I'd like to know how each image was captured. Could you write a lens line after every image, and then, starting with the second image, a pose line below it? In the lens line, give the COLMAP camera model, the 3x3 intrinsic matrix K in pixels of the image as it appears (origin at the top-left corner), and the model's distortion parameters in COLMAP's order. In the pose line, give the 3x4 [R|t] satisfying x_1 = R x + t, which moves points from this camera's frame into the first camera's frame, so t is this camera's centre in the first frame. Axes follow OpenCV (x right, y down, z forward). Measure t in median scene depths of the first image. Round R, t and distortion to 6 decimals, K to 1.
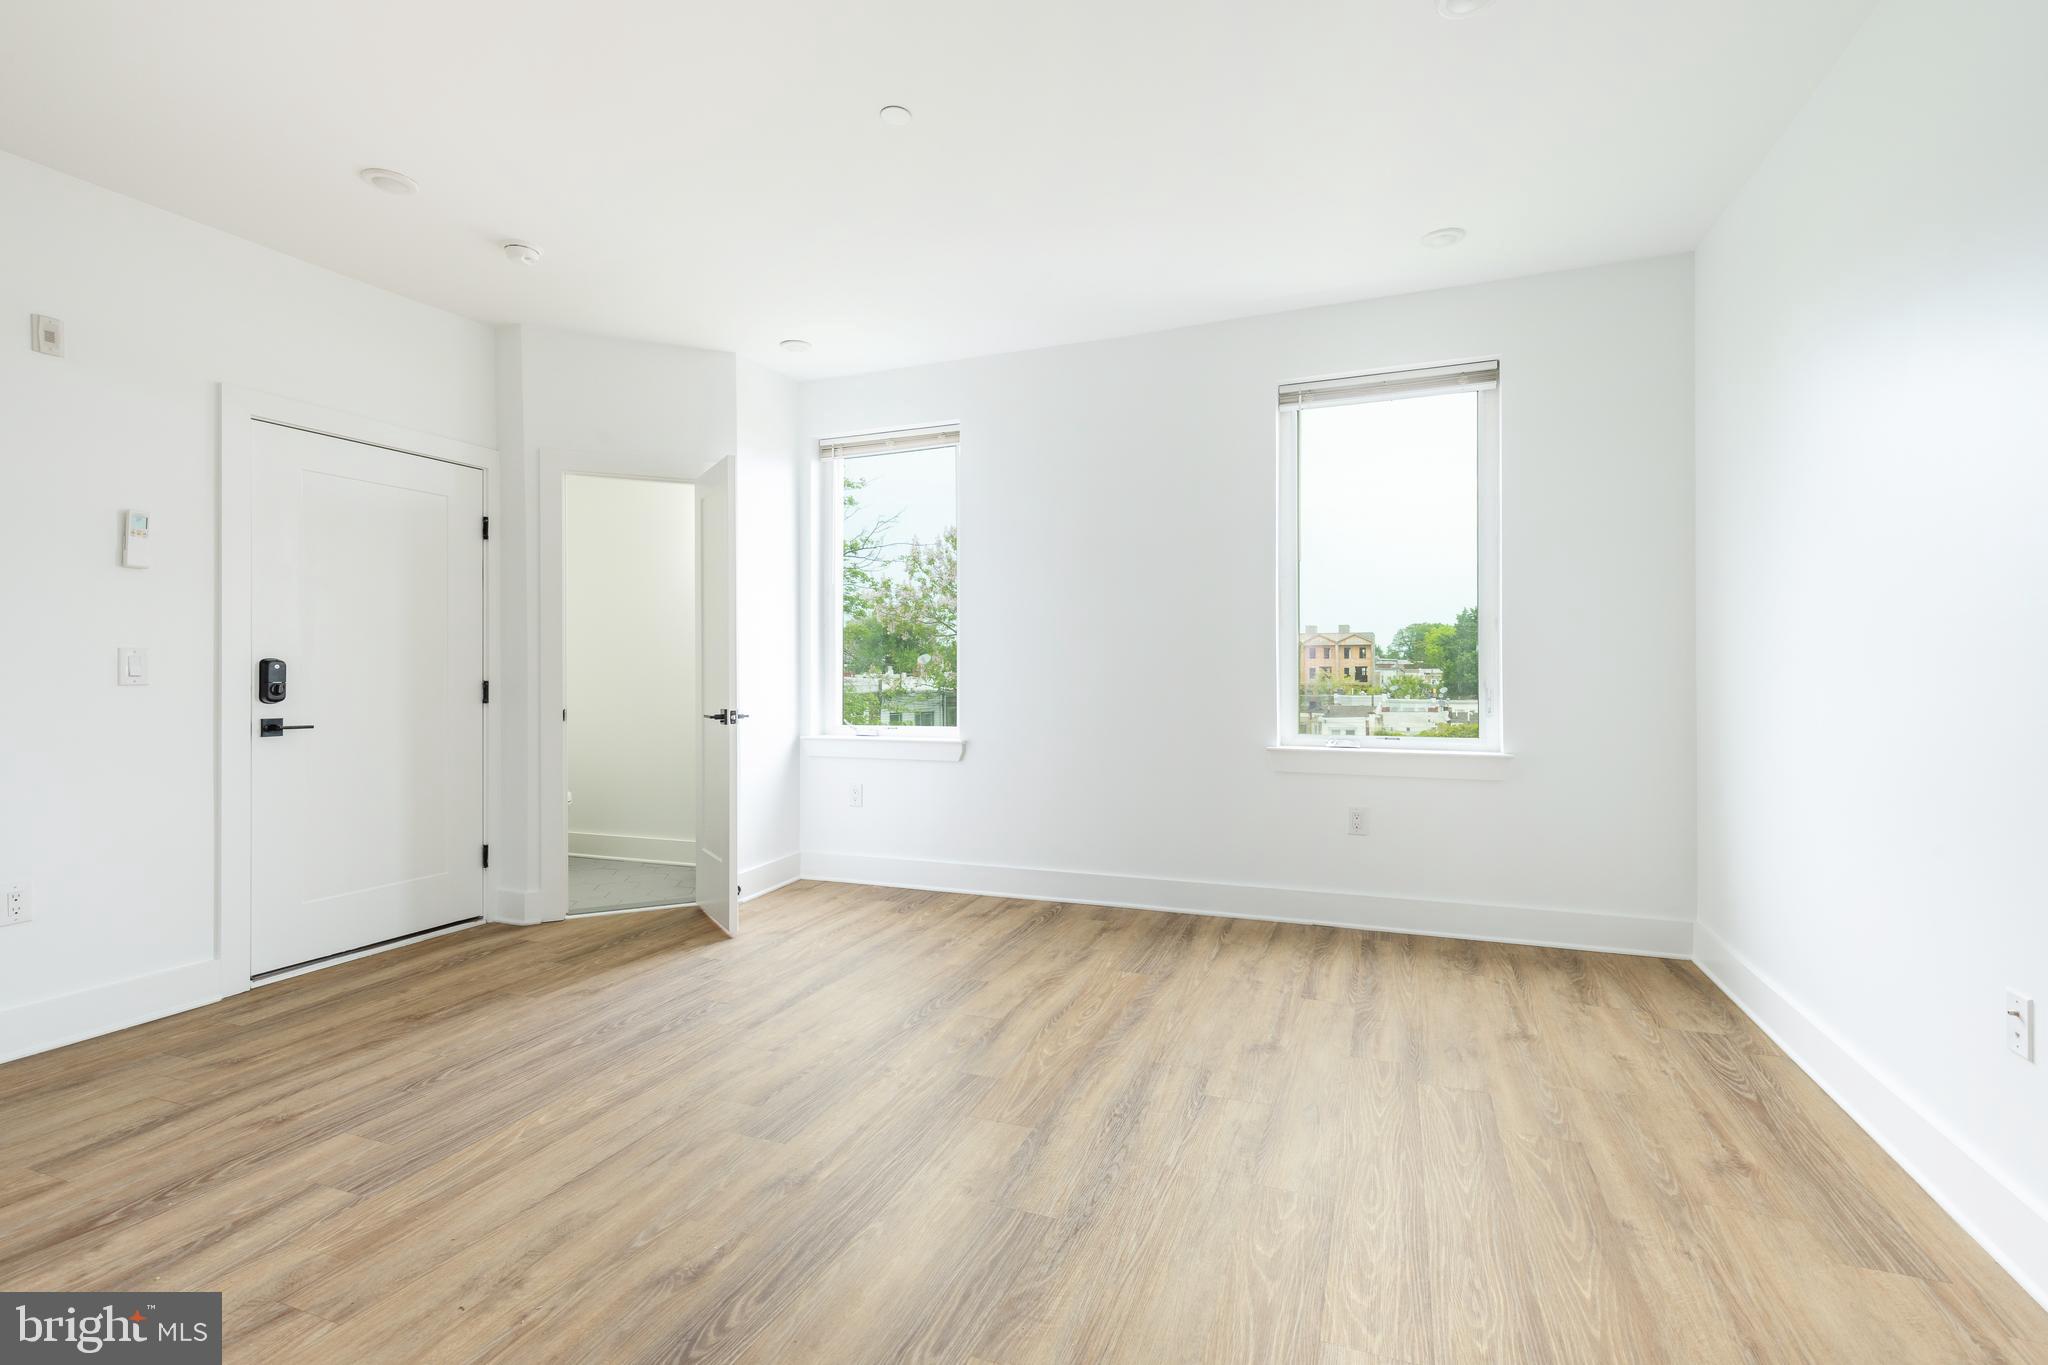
lens RADIAL K [[932.0, 0, 1012.9], [0, 932.0, 656.4], [0, 0, 1]] dist [0.003424, -0.000011]
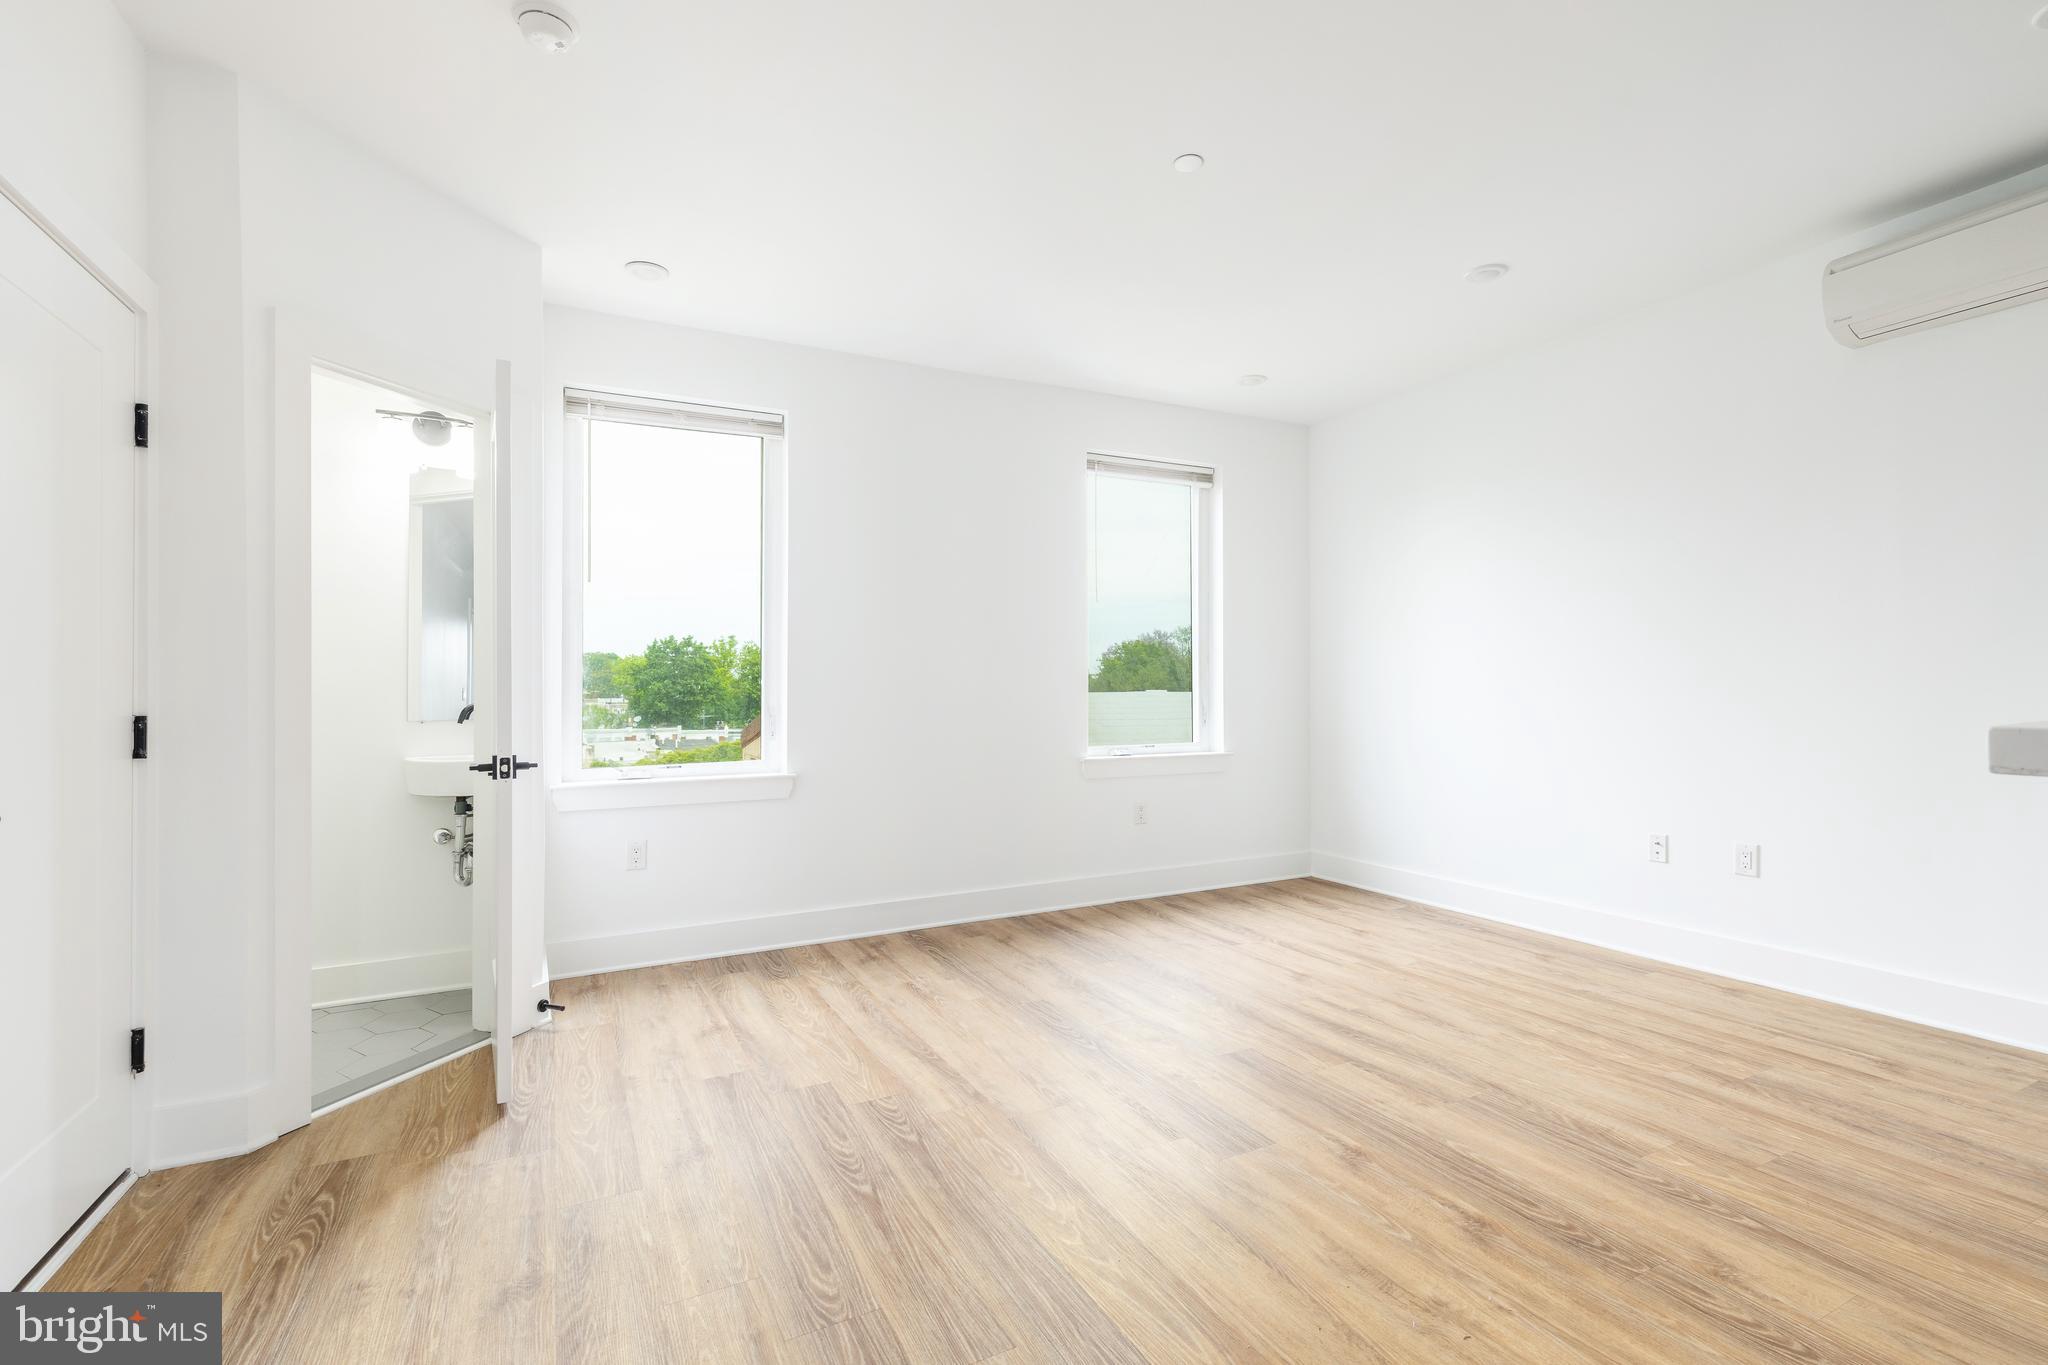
lens RADIAL K [[934.7, 0, 1024.0], [0, 934.7, 682.5], [0, 0, 1]] dist [0.005378, -0.000280]
pose [[0.652353, 0.007753, 0.757875, -0.683940], [-0.004815, 0.999970, -0.006085, 0.009012], [-0.757900, 0.000320, 0.652371, 0.297161]]
